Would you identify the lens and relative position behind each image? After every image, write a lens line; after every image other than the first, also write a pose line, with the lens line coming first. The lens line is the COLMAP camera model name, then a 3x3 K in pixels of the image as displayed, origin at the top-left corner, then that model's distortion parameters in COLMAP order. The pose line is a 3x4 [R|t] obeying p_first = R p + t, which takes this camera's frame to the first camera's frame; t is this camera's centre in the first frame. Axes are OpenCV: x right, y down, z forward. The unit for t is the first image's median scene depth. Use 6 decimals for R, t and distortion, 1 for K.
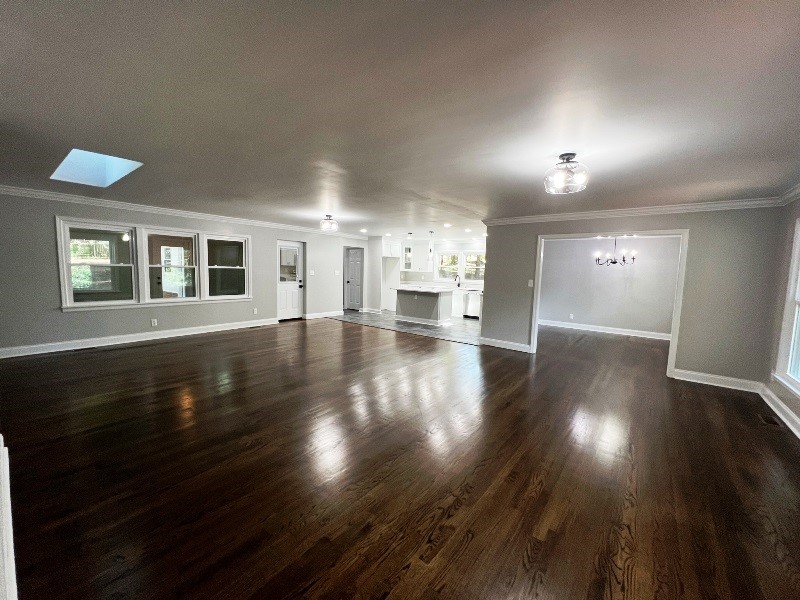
lens RADIAL K [[319.1, 0, 401.0], [0, 319.1, 297.2], [0, 0, 1]] dist [-0.003180, 0.000733]
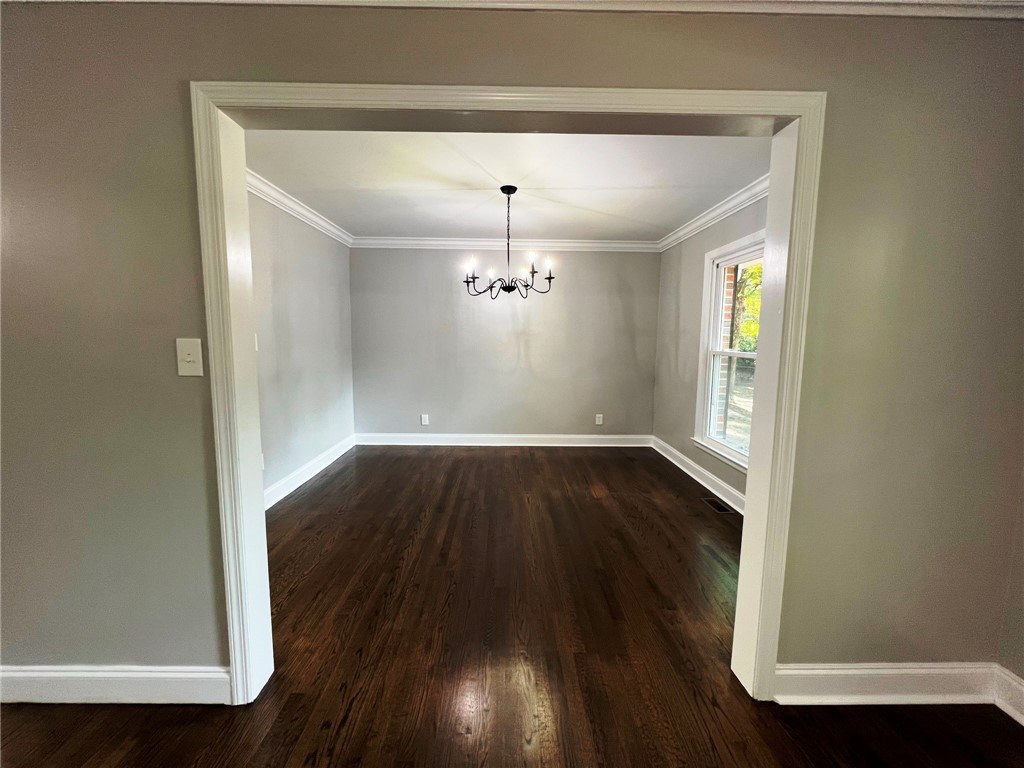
lens RADIAL K [[408.5, 0, 510.4], [0, 408.5, 381.9], [0, 0, 1]] dist [-0.003180, 0.000733]
pose [[0.777754, -0.091004, 0.621946, 0.355515], [0.069808, 0.995849, 0.058417, -0.025724], [-0.624681, -0.002017, 0.780878, 0.614490]]
